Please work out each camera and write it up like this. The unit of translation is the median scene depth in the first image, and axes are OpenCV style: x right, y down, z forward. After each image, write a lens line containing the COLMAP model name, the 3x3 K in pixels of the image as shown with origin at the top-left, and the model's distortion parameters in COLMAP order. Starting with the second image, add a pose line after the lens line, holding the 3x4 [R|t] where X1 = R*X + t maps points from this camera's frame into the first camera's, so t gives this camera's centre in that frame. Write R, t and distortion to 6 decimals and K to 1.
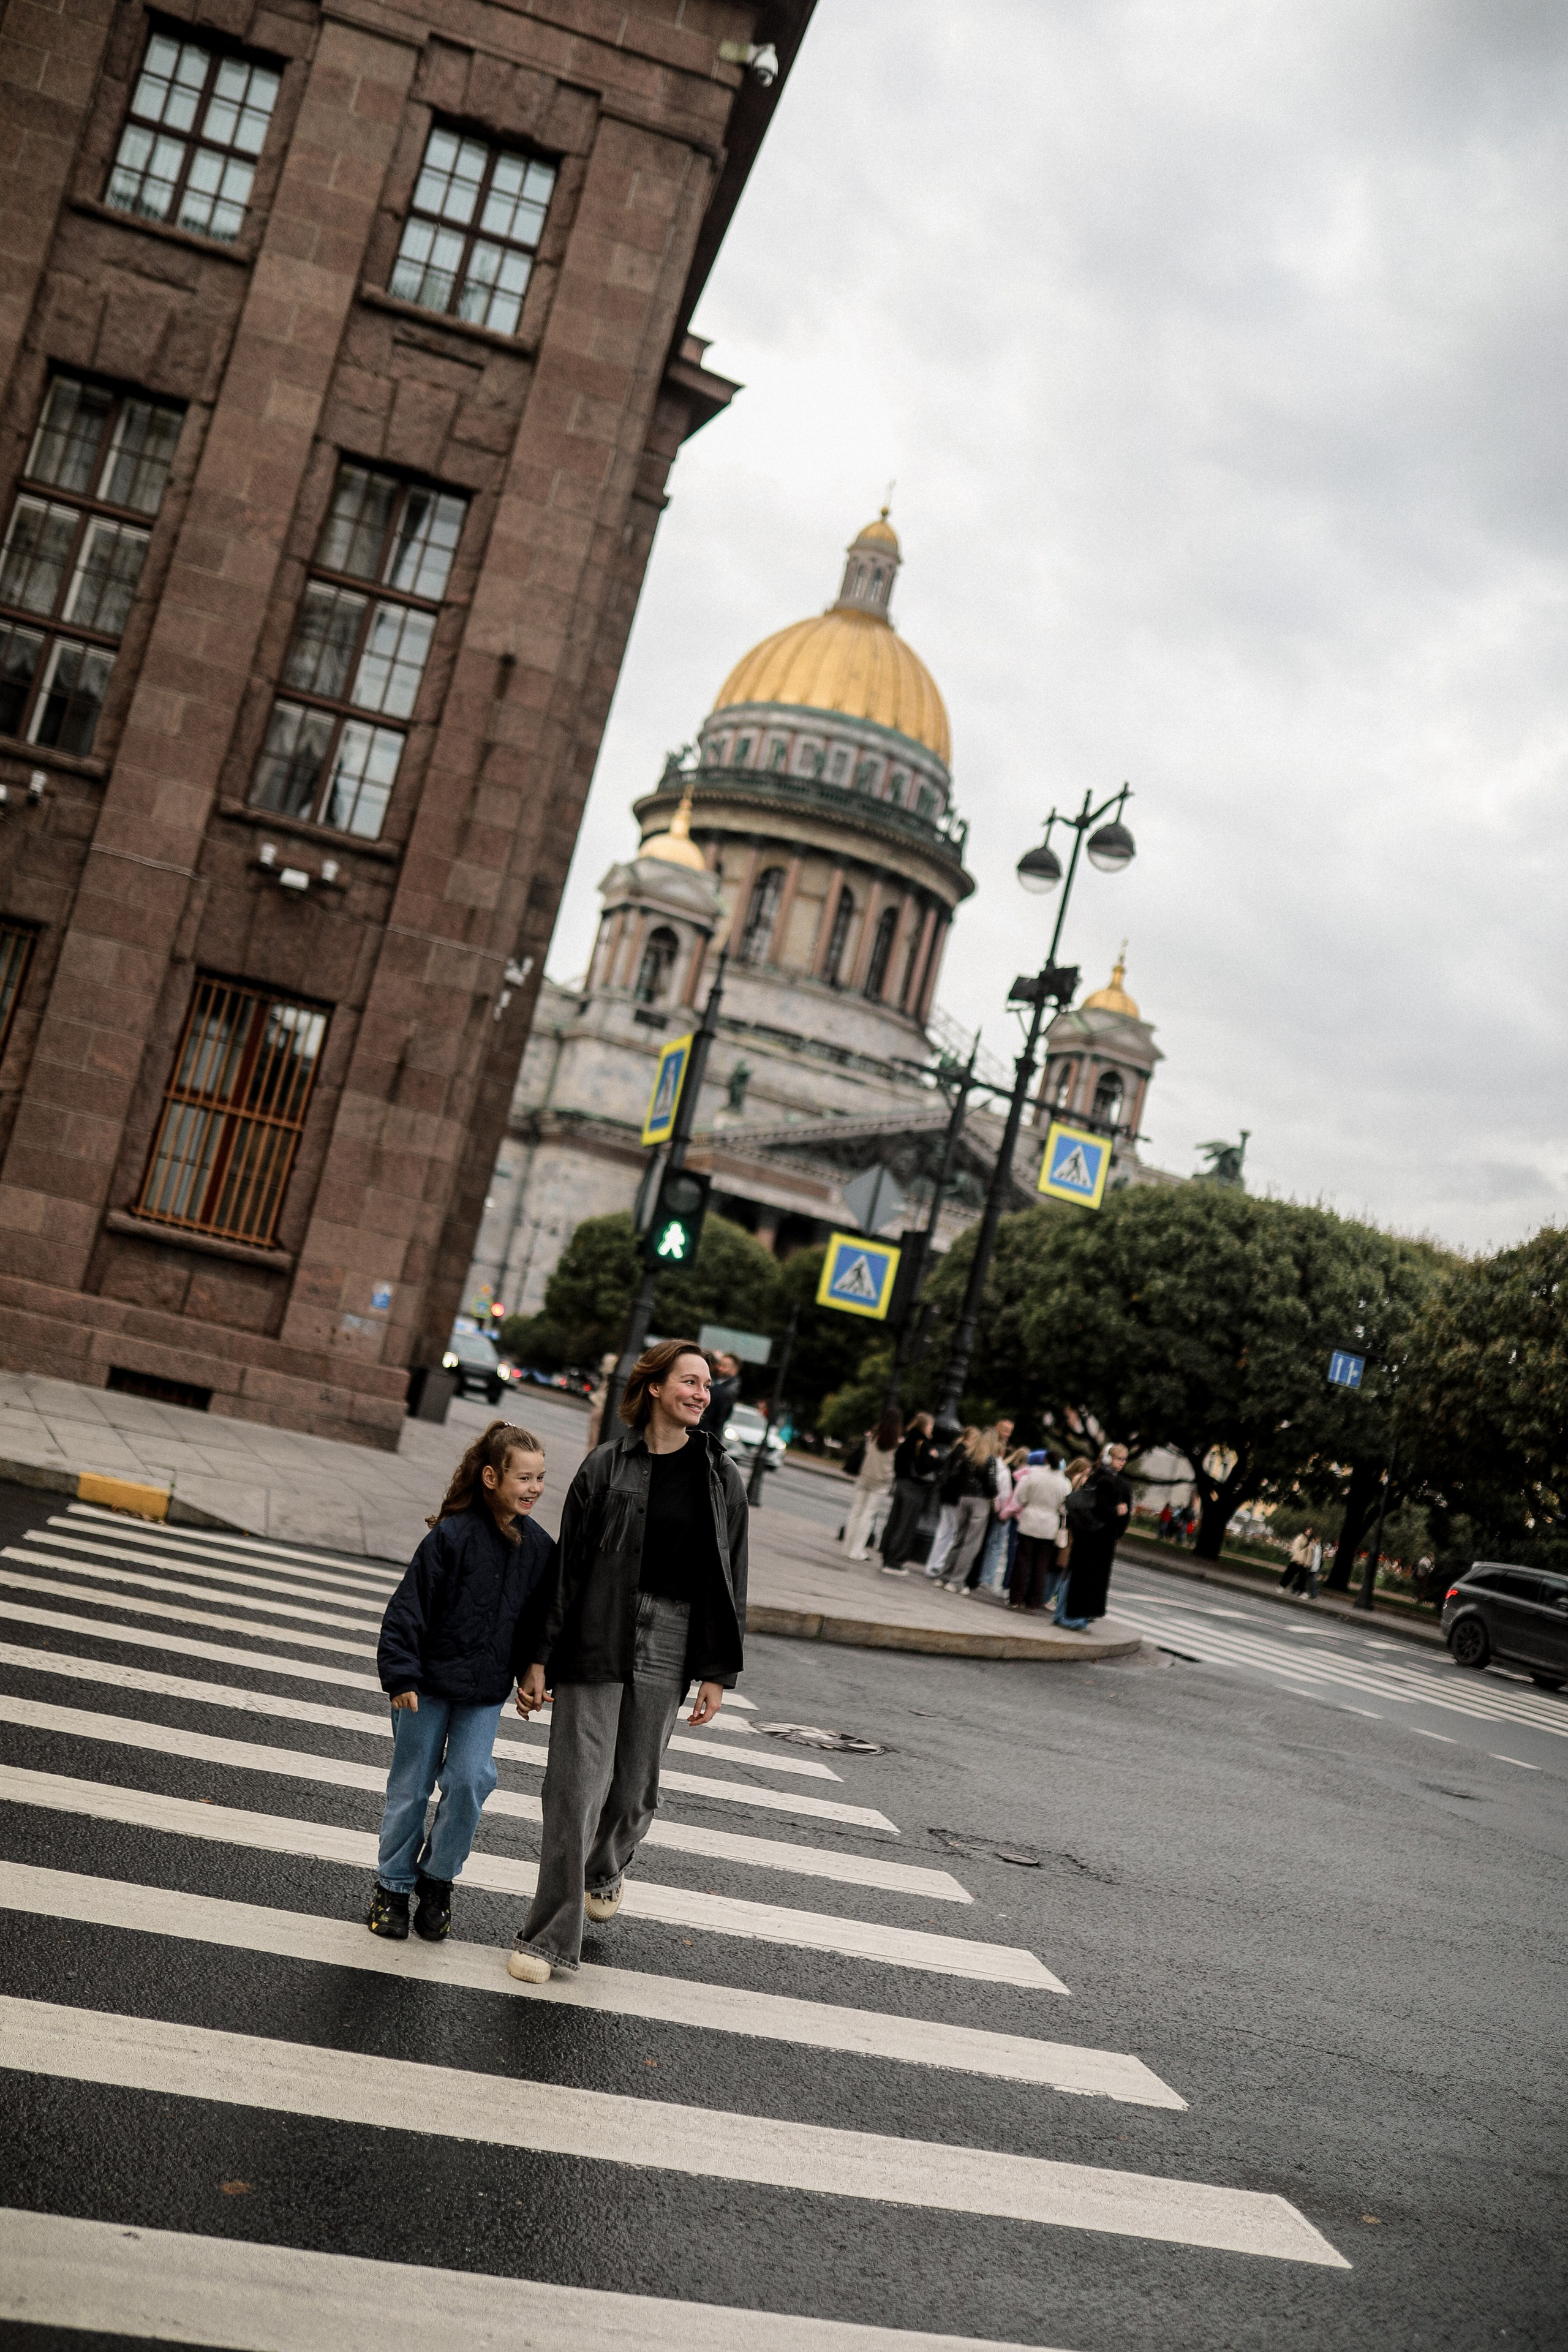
lens RADIAL K [[2264.2, 0, 798.1], [0, 2264.2, 1174.7], [0, 0, 1]] dist [-0.064169, 0.110066]
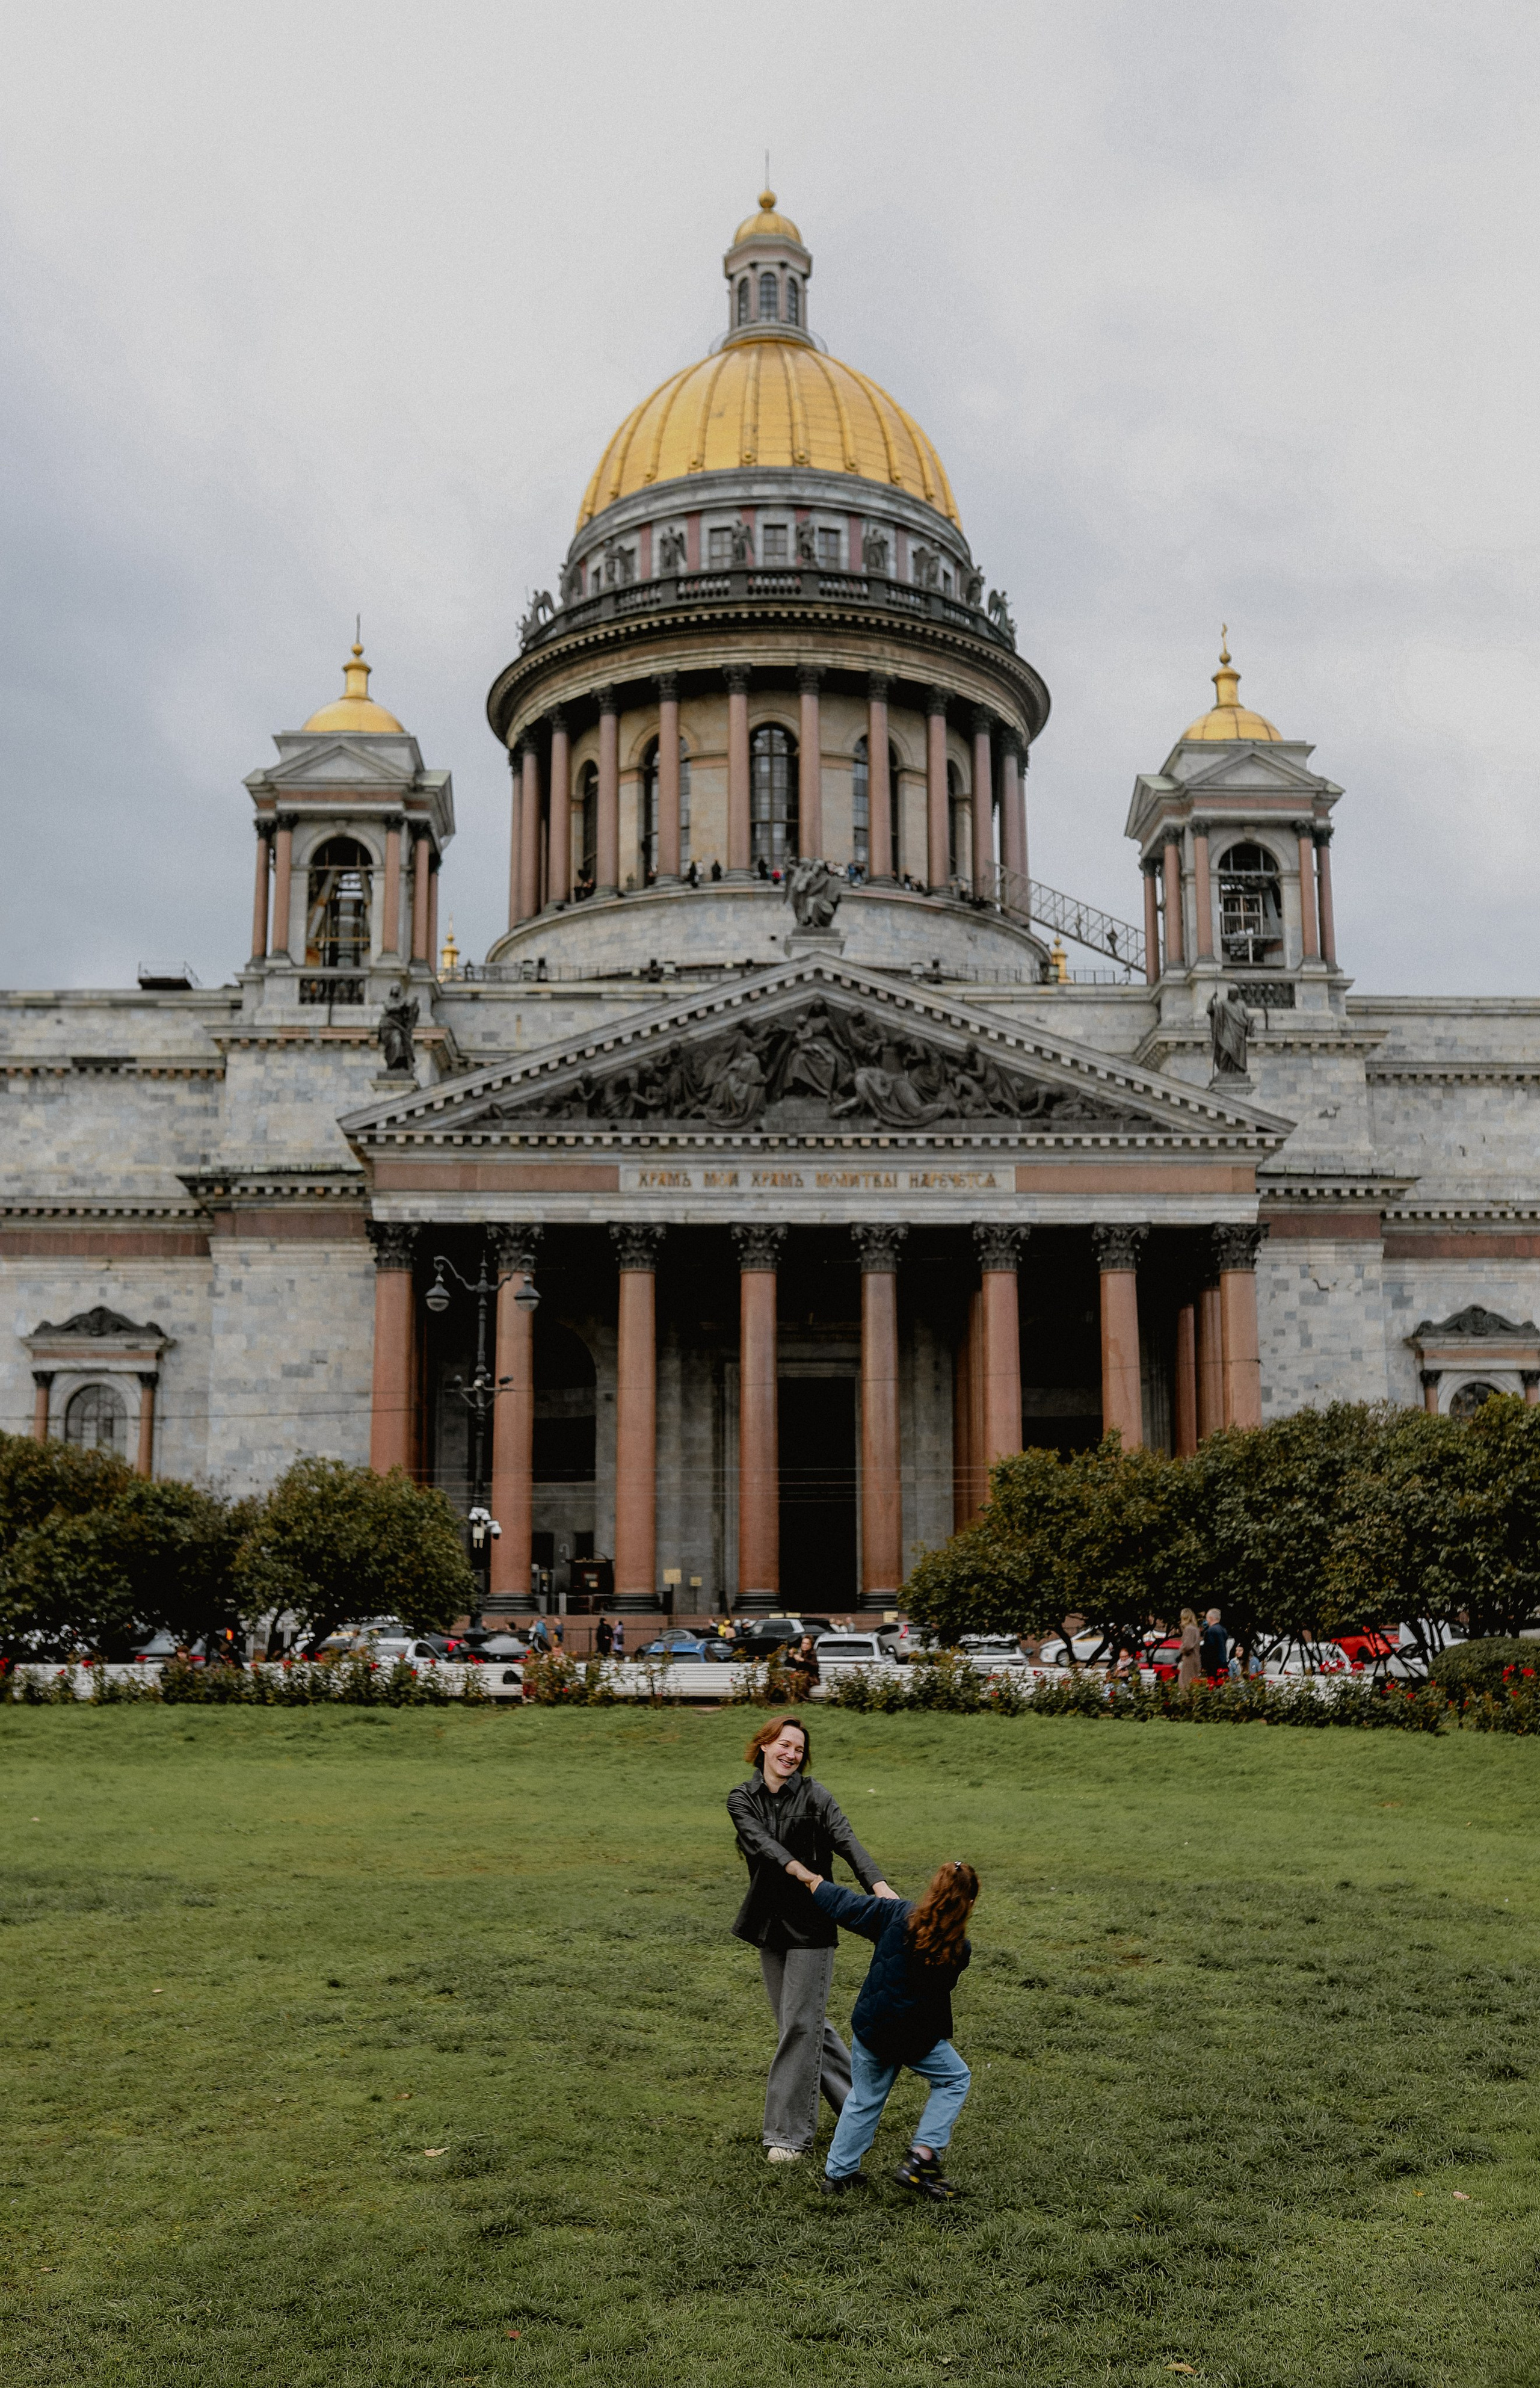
lens RADIAL K [[2308.2, 0, 759.4], [0, 2308.2, 1182.6], [0, 0, 1]] dist [-0.068315, 0.121176]
pose [[0.891328, -0.293750, -0.345318, 0.847785], [0.252781, 0.954314, -0.159329, 0.385228], [0.376345, 0.054724, 0.924862, 1.866194]]
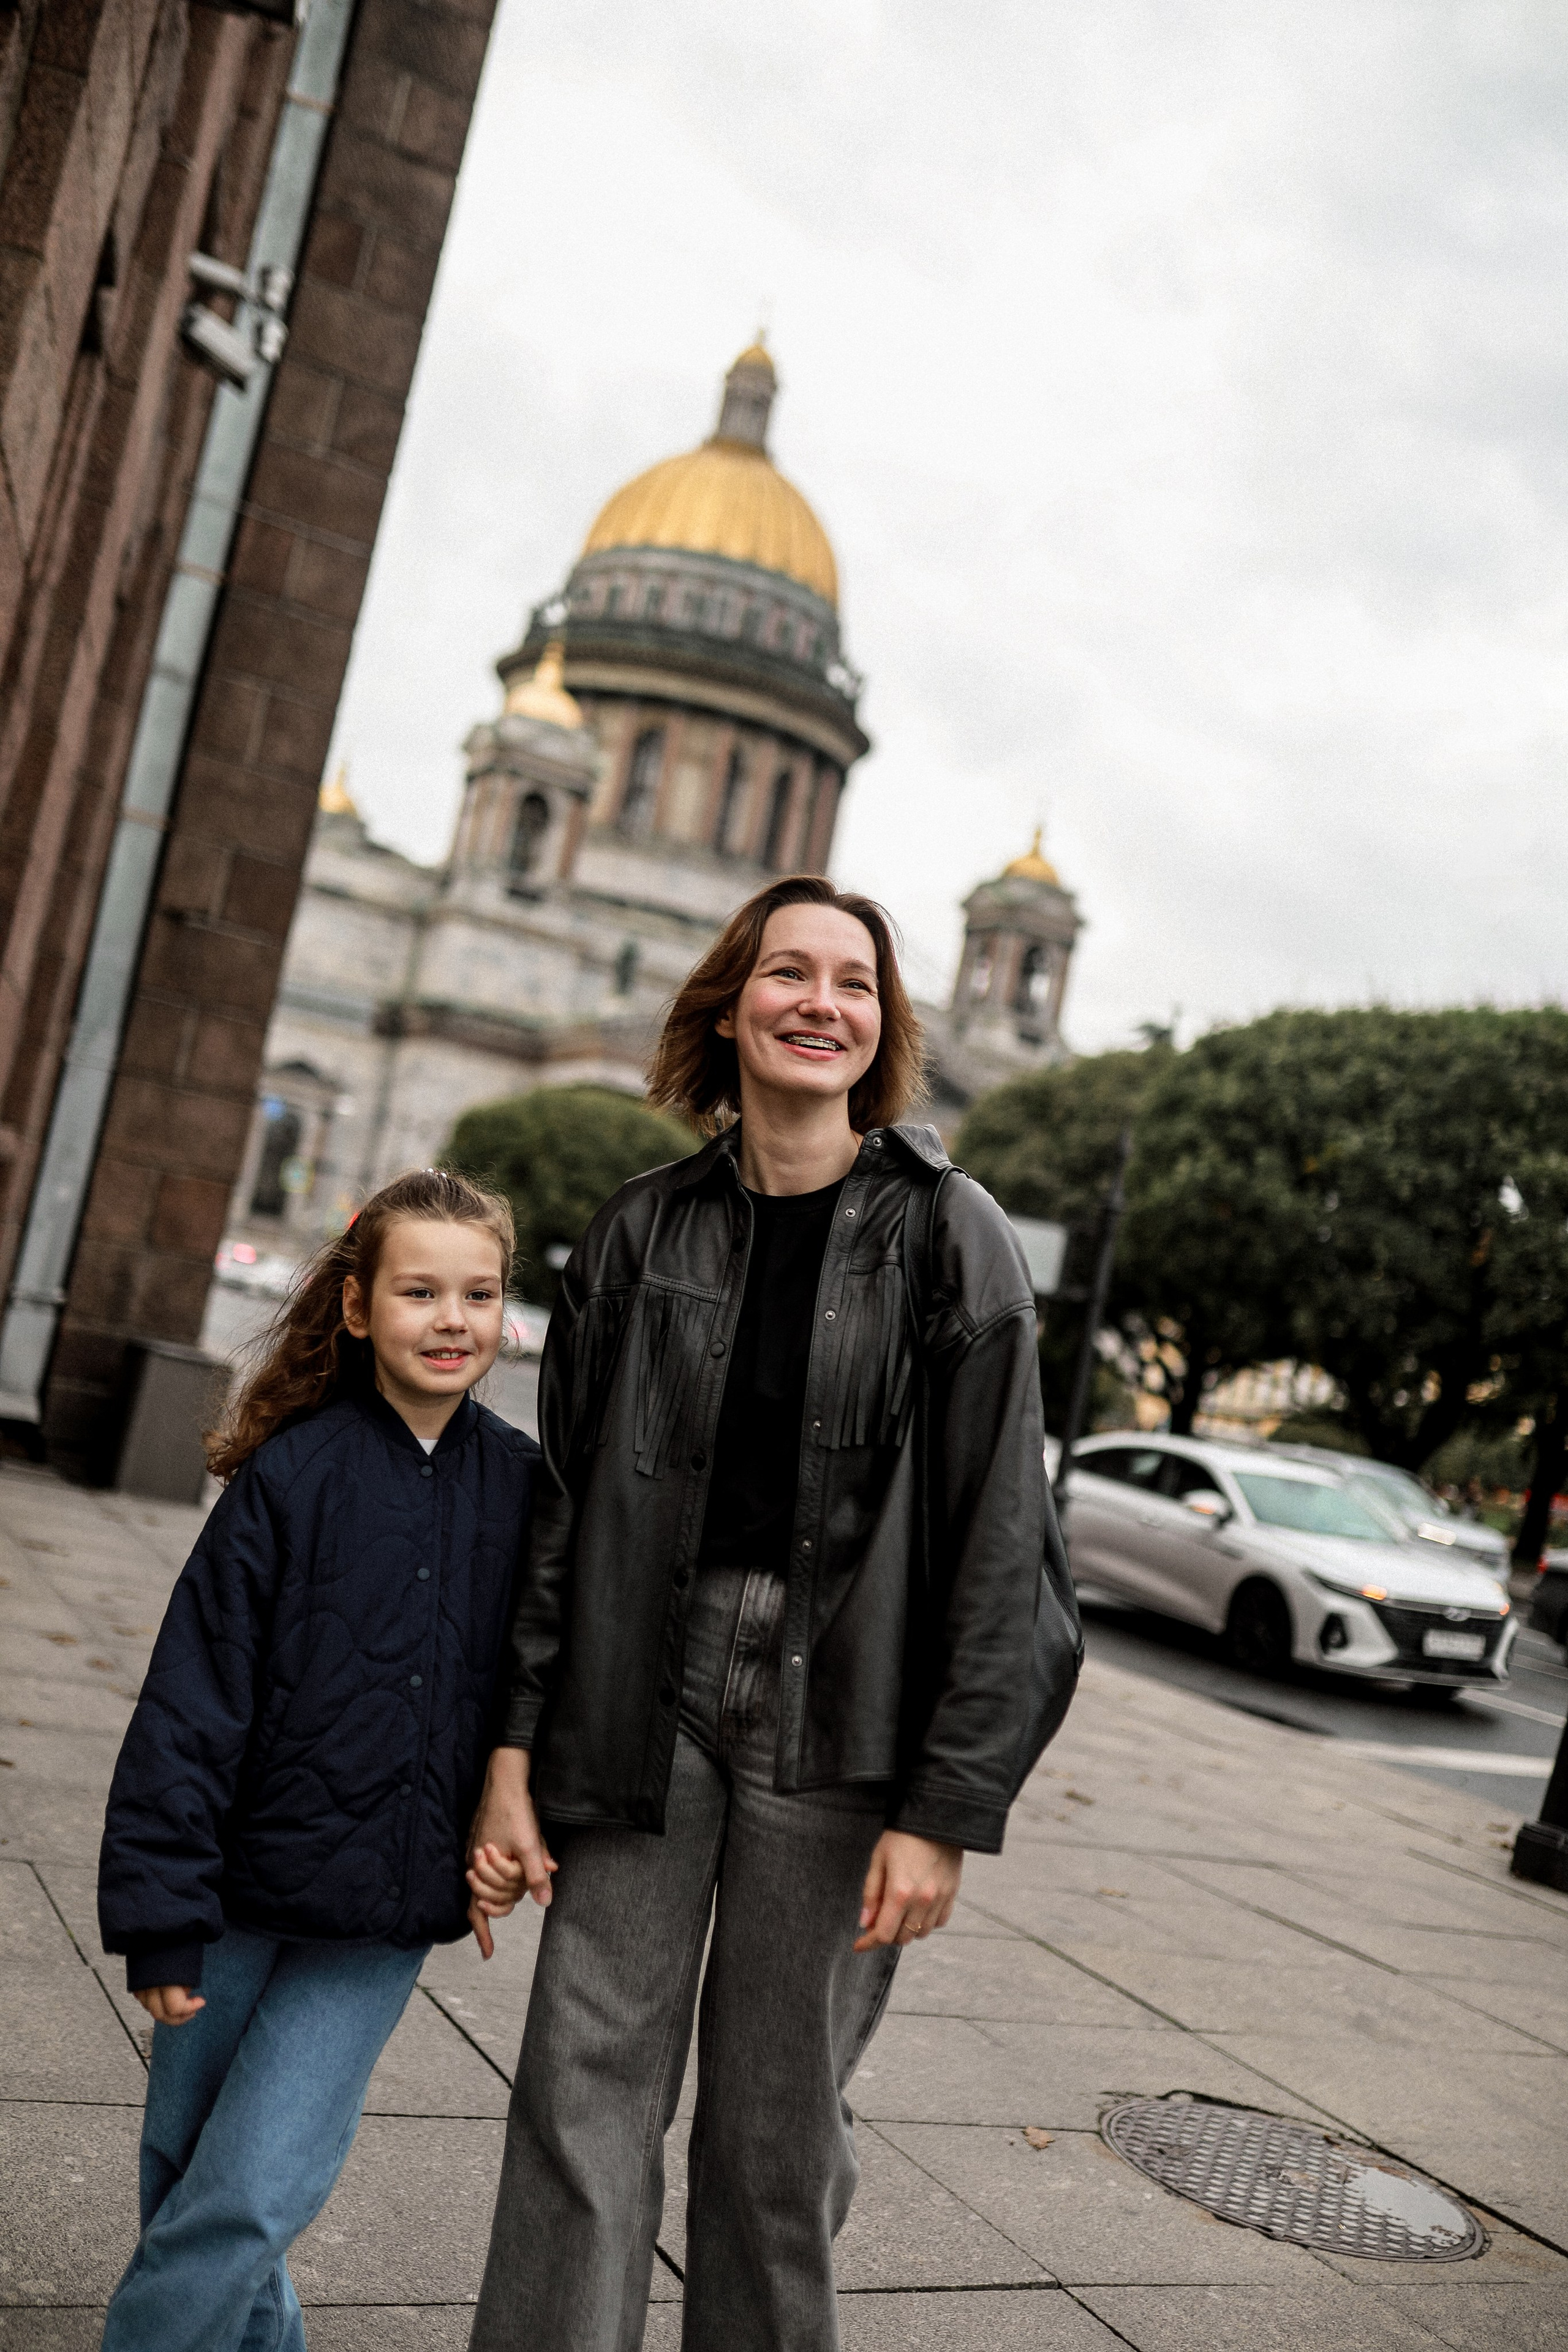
lens RADIAL K [[2305.5, 0, 795.3], [0, 2305.5, 1180.7], [0, 0, 1]] dist [-0.049081, 0.025243]
pose [[0.997992, -0.034062, 0.053404, -0.041155], [0.031687, 0.998498, 0.044692, 0.023224], [-0.054846, -0.042910, 0.997572, 0.319812]]
